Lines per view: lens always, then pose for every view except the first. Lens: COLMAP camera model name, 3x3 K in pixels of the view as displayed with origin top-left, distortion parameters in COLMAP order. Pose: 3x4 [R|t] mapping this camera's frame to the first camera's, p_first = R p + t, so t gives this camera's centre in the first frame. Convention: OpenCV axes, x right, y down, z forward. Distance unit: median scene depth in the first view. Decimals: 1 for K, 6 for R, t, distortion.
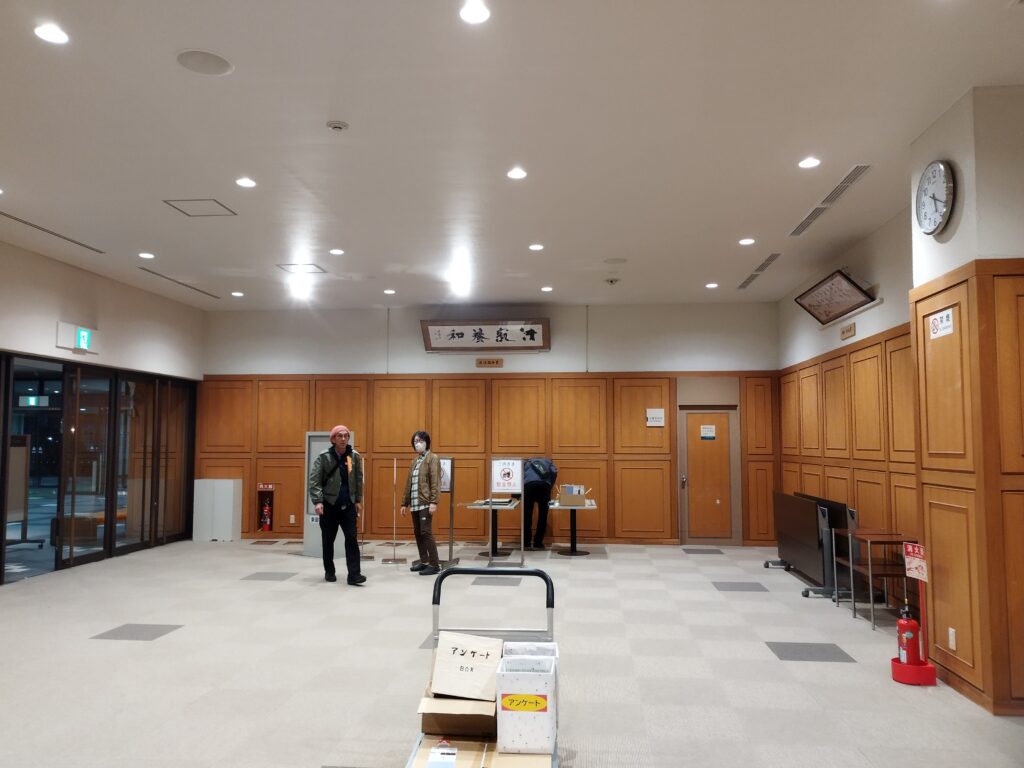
lens RADIAL K [[771.7, 0, 511.3], [0, 771.7, 386.1], [0, 0, 1]] dist [0.043072, -0.025597]
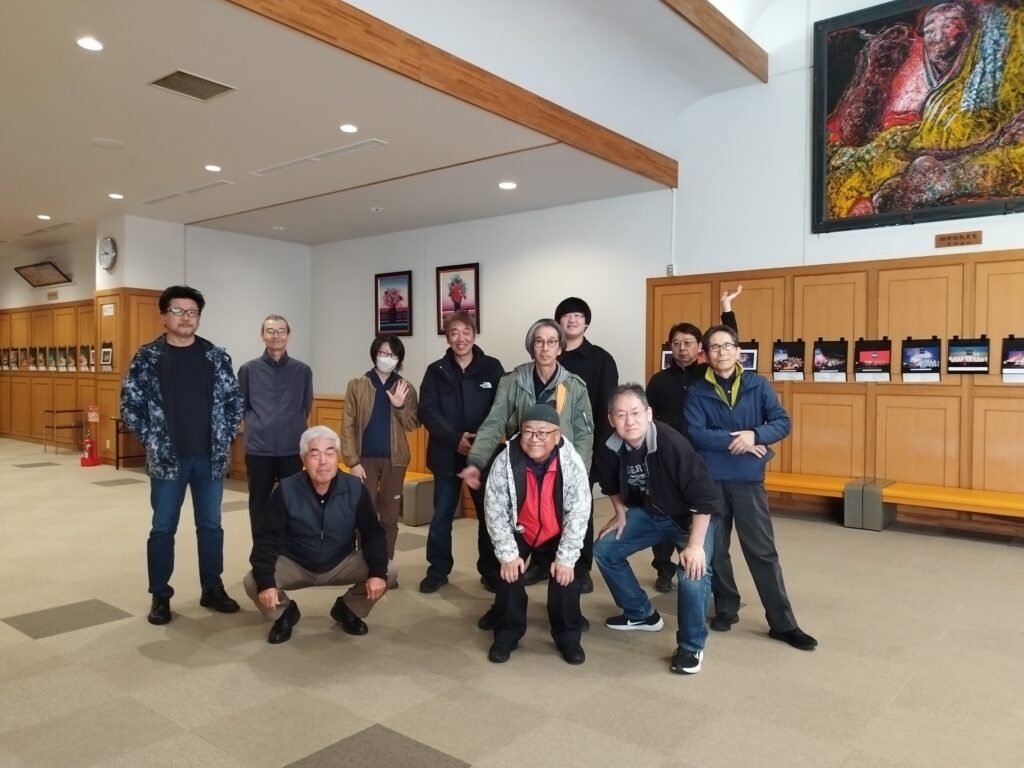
lens RADIAL K [[771.7, 0, 511.3], [0, 771.7, 383.1], [0, 0, 1]] dist [0.043072, -0.025597]
pose [[0.550291, -0.014074, 0.834854, -0.524963], [-0.063152, 0.996293, 0.058422, -0.052197], [-0.832581, -0.084871, 0.547362, -0.926897]]
